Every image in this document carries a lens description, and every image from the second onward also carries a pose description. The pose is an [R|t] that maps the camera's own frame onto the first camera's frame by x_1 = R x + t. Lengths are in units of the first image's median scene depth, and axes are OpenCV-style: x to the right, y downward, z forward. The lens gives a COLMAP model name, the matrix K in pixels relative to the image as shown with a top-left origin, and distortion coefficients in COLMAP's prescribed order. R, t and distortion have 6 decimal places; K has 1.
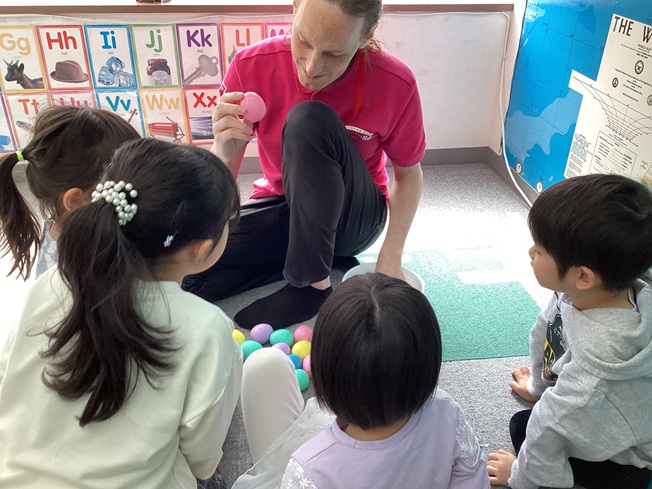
lens RADIAL K [[608.4, 0, 326.5], [0, 608.4, 245.3], [0, 0, 1]] dist [0.048345, 0.000000]
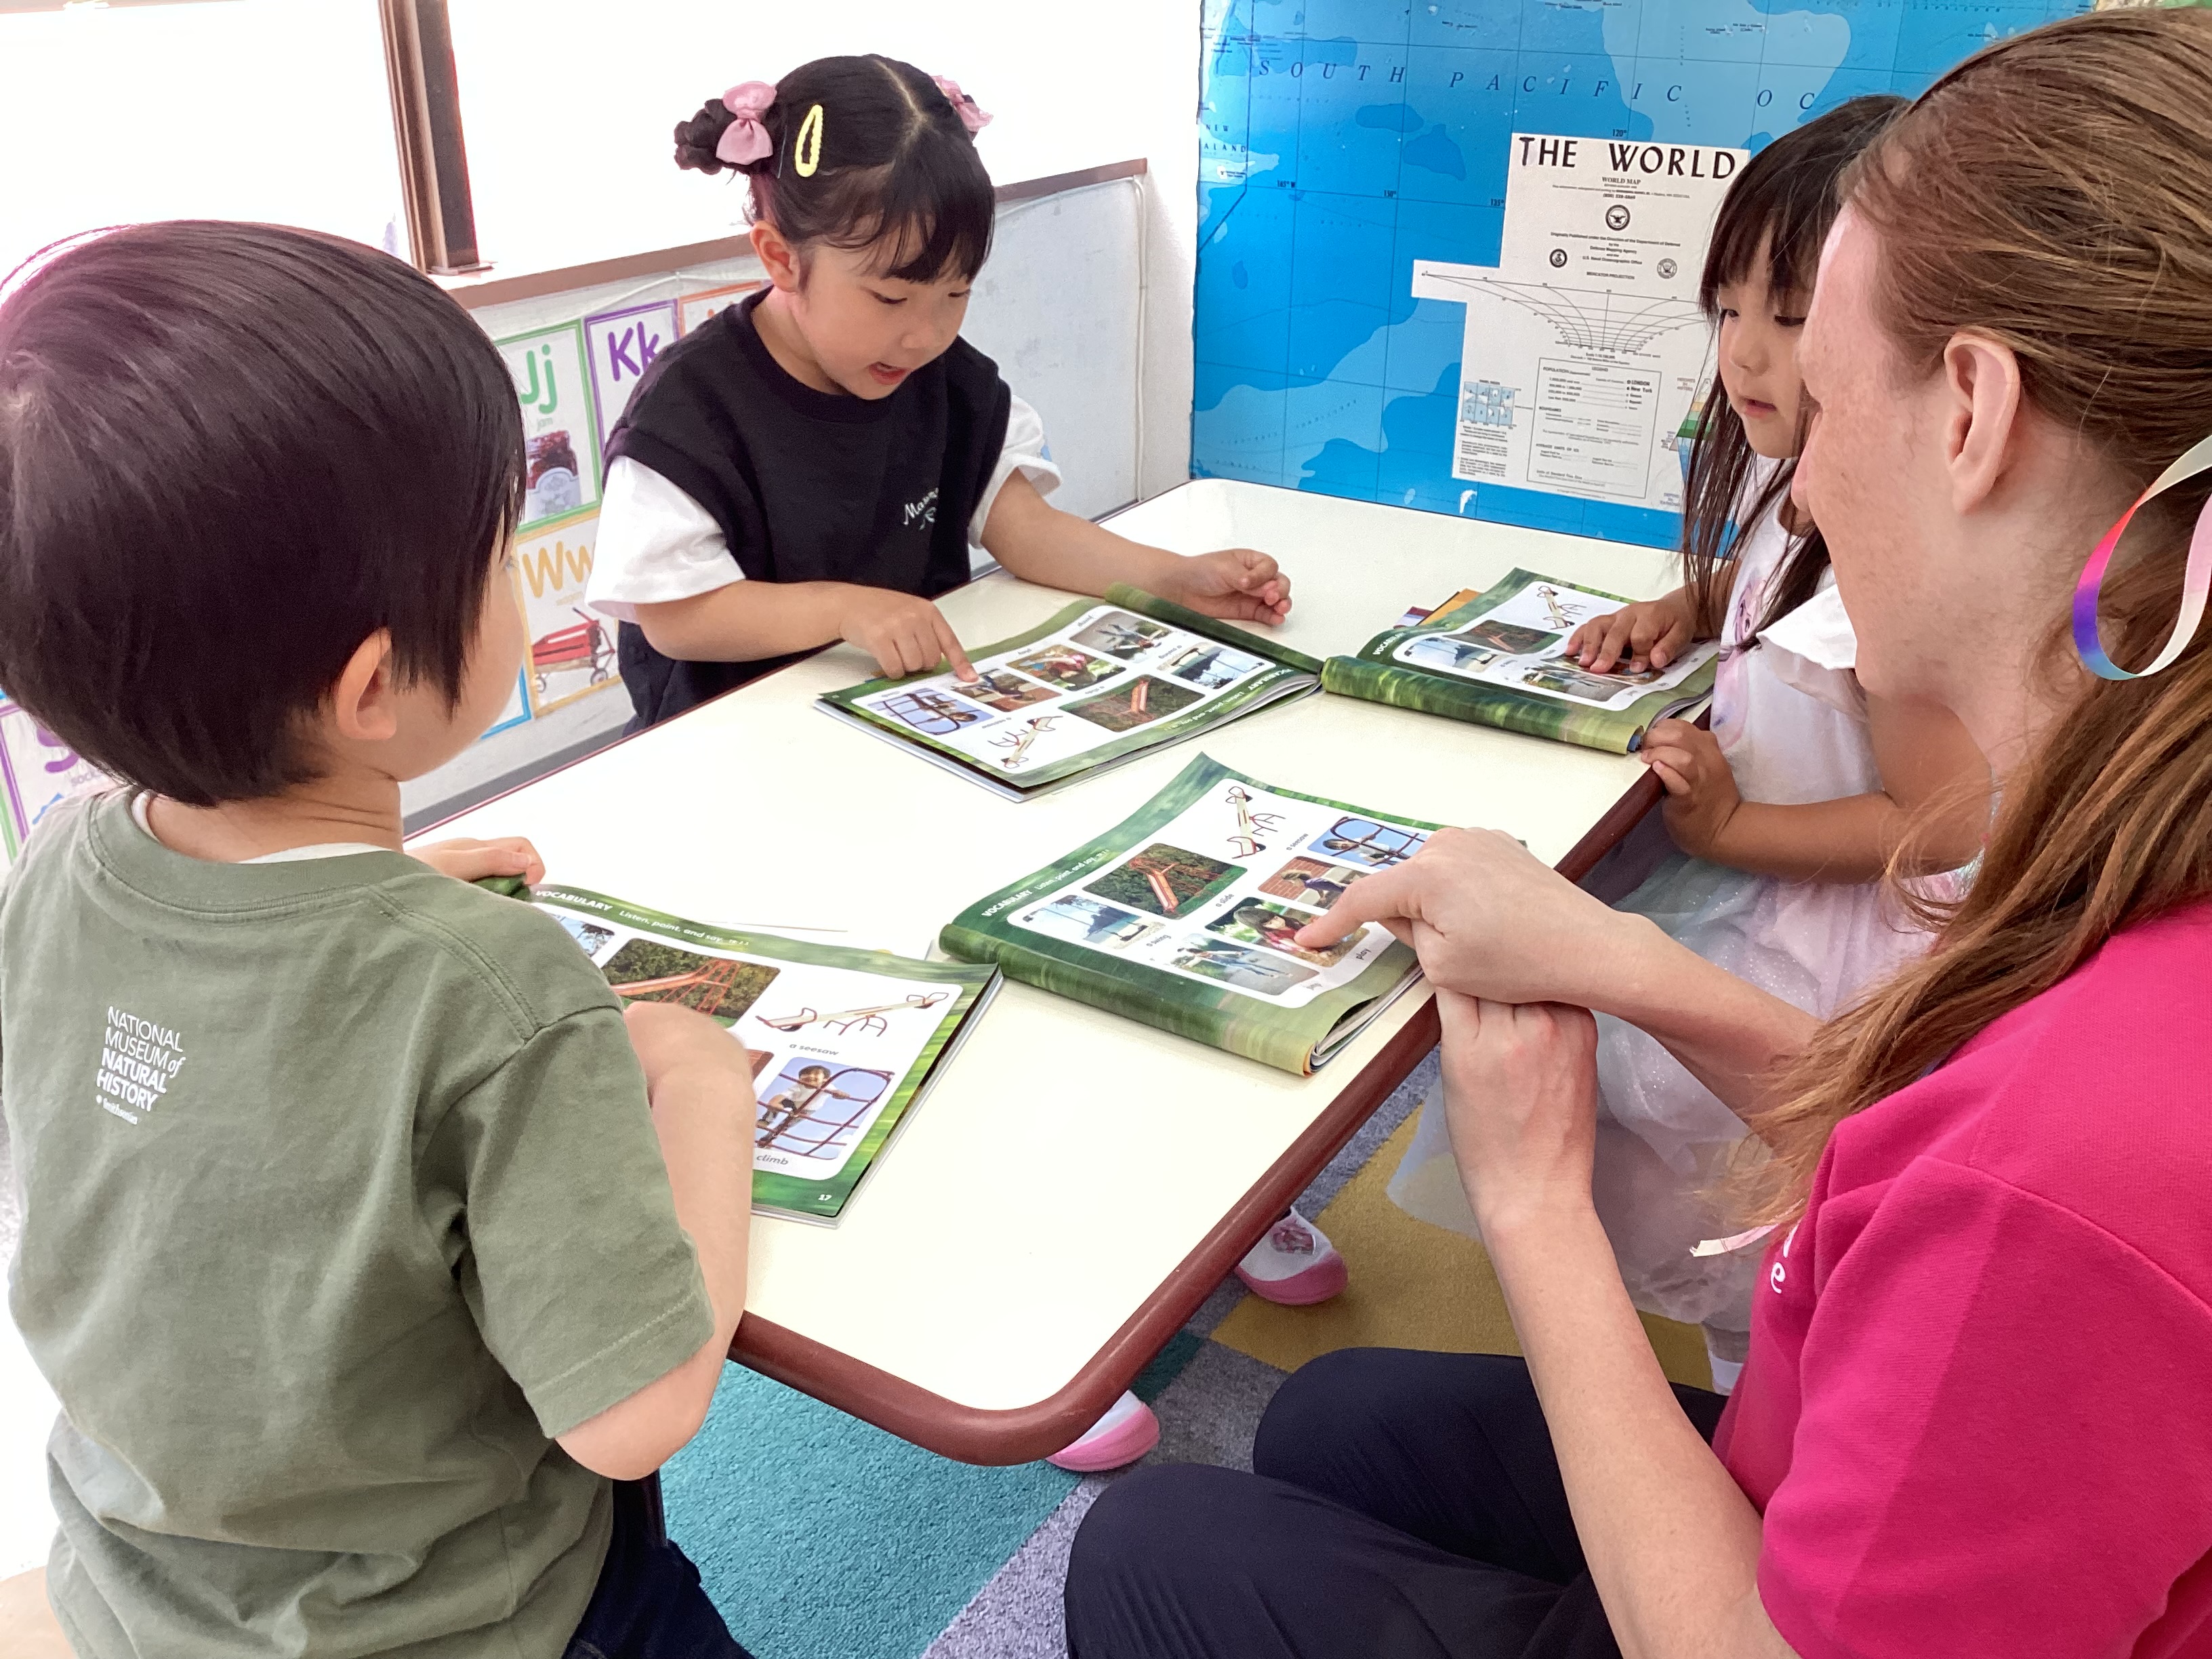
lens RADIAL K [[2064.0, 0, 1102.9], [0, 2064.0, 820.1], [0, 0, 1]] dist [0.048345, 0.000000]
pose [[0.663888, -0.327628, 0.672244, -0.897026], [0.391149, 0.918287, 0.061254, -0.069785], [-0.637381, 0.222282, 0.737791, 0.049591]]
